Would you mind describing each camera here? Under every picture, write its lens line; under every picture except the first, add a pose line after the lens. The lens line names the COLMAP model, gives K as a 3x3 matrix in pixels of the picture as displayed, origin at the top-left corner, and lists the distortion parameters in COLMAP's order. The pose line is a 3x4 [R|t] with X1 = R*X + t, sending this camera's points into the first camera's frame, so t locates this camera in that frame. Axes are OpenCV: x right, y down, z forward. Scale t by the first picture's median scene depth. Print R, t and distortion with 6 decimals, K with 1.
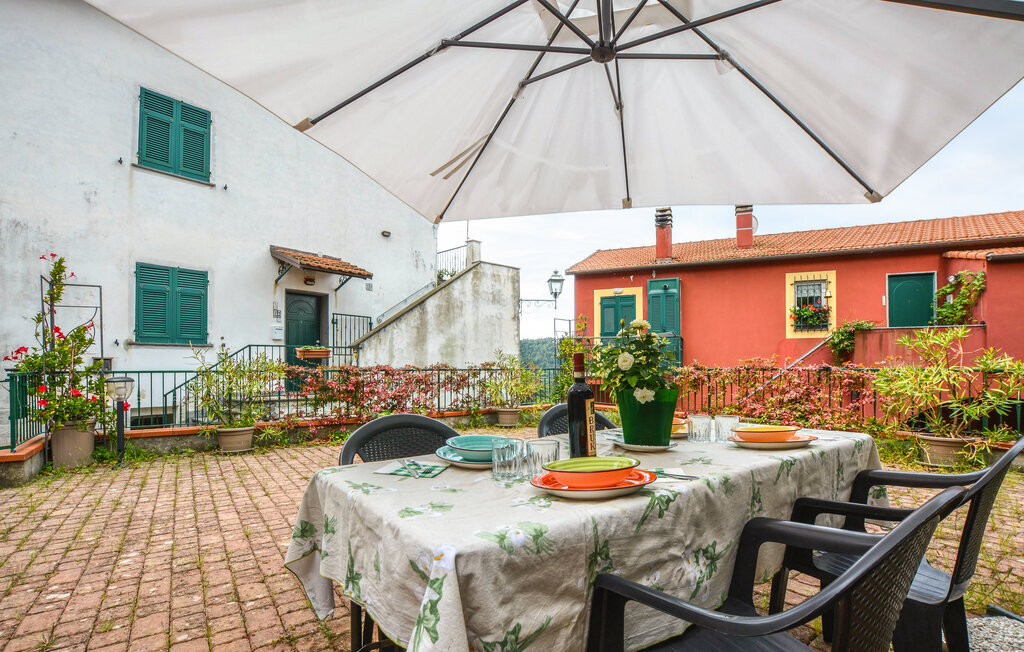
lens RADIAL K [[472.5, 0, 509.8], [0, 472.5, 329.3], [0, 0, 1]] dist [-0.027136, 0.003668]
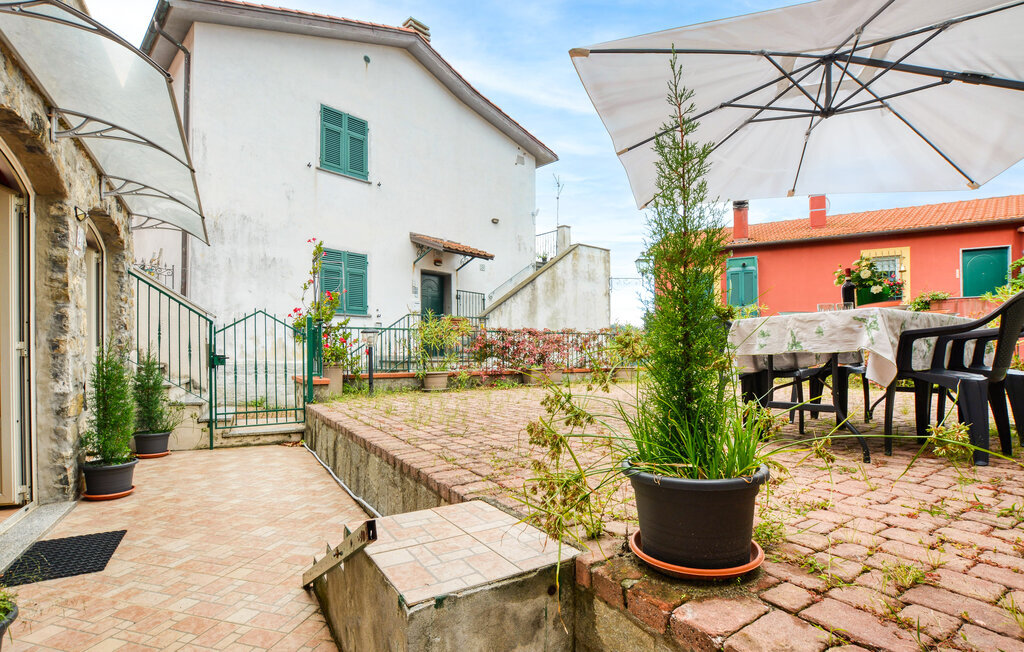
lens RADIAL K [[472.5, 0, 512.0], [0, 472.5, 319.7], [0, 0, 1]] dist [-0.027136, 0.003668]
pose [[0.997106, -0.006601, -0.075738, -0.157257], [0.007119, 0.999953, 0.006567, 0.033659], [0.075691, -0.007088, 0.997106, -0.158019]]
